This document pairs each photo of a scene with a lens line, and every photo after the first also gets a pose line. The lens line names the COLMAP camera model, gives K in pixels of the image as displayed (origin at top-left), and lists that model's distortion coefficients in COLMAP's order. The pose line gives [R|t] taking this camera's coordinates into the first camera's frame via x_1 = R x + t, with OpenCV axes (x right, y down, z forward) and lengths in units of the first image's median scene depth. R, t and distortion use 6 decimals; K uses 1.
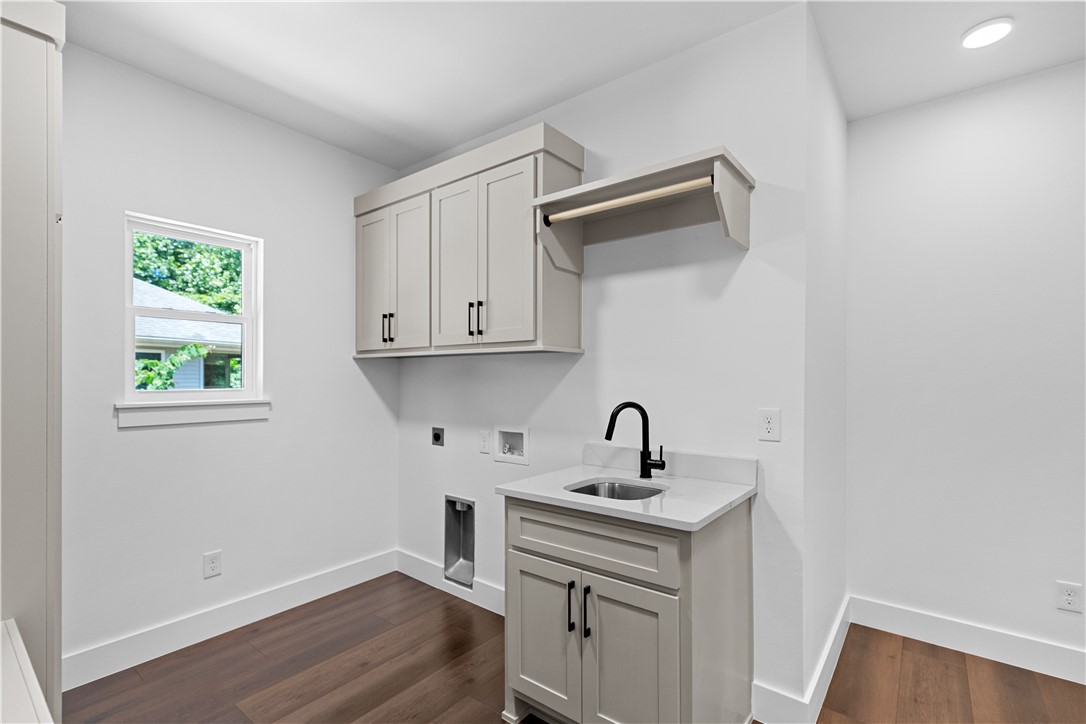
lens RADIAL K [[496.2, 0, 545.4], [0, 496.2, 367.3], [0, 0, 1]] dist [0.004173, -0.002281]
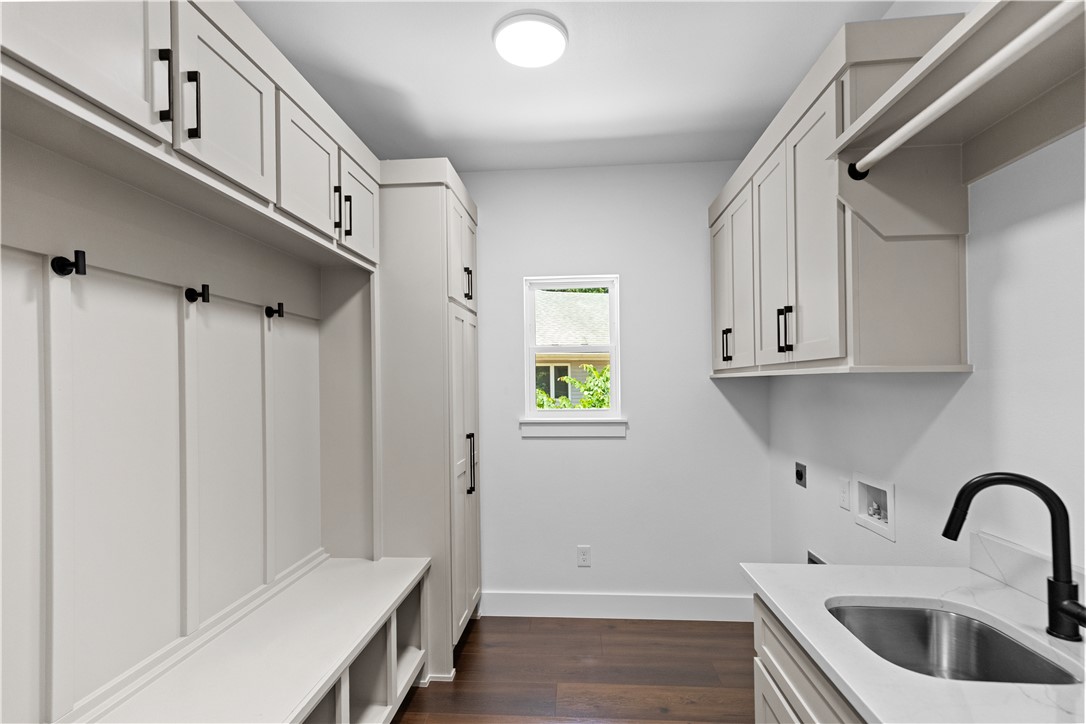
lens RADIAL K [[496.2, 0, 540.6], [0, 496.2, 371.4], [0, 0, 1]] dist [0.004173, -0.002281]
pose [[0.544110, -0.026383, -0.838599, 0.288532], [0.030019, 0.999478, -0.011967, -0.037056], [0.838477, -0.018662, 0.544618, 0.274967]]
